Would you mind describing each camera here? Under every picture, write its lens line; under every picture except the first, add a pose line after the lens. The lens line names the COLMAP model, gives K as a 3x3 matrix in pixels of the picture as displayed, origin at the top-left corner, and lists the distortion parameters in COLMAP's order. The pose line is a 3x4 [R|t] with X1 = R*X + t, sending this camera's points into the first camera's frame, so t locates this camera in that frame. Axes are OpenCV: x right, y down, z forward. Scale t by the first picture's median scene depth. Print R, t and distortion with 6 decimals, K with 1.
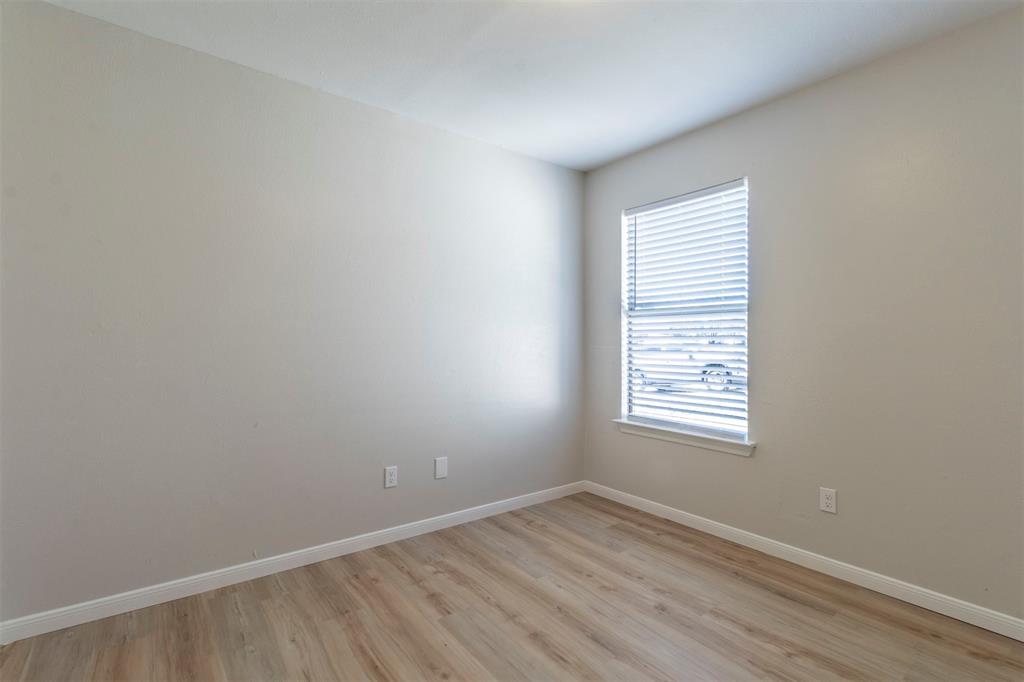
lens RADIAL K [[476.6, 0, 504.6], [0, 476.6, 338.1], [0, 0, 1]] dist [0.000452, 0.000075]
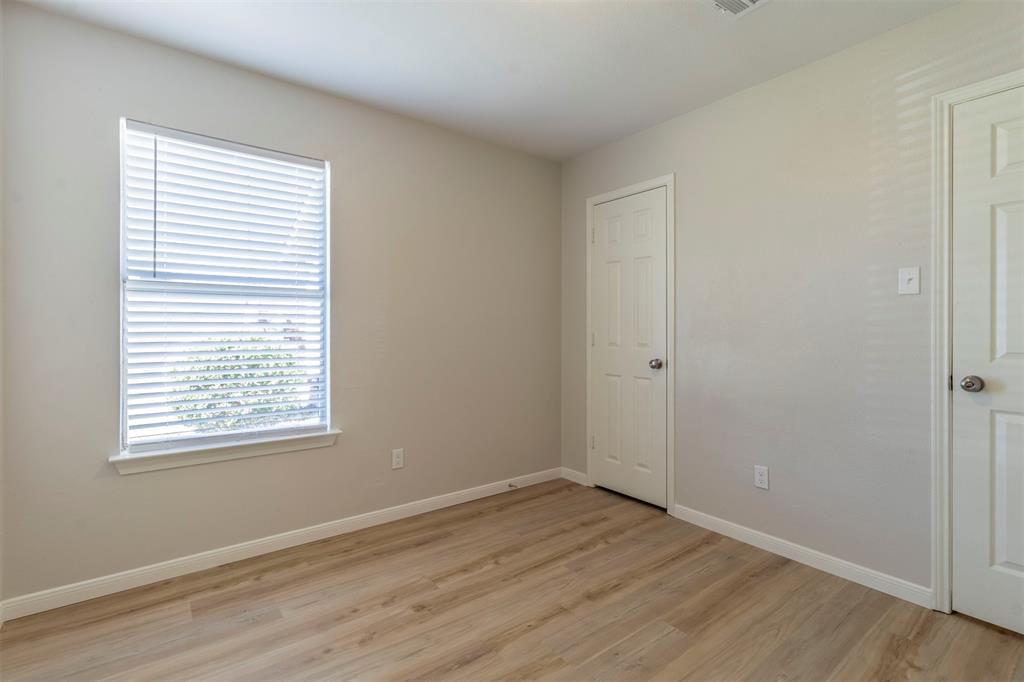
lens RADIAL K [[476.6, 0, 515.7], [0, 476.6, 329.8], [0, 0, 1]] dist [0.000452, 0.000075]
pose [[-0.020505, -0.000952, 0.999789, -0.485502], [-0.007975, 0.999968, 0.000789, 0.004314], [-0.999758, -0.007957, -0.020512, 0.638508]]
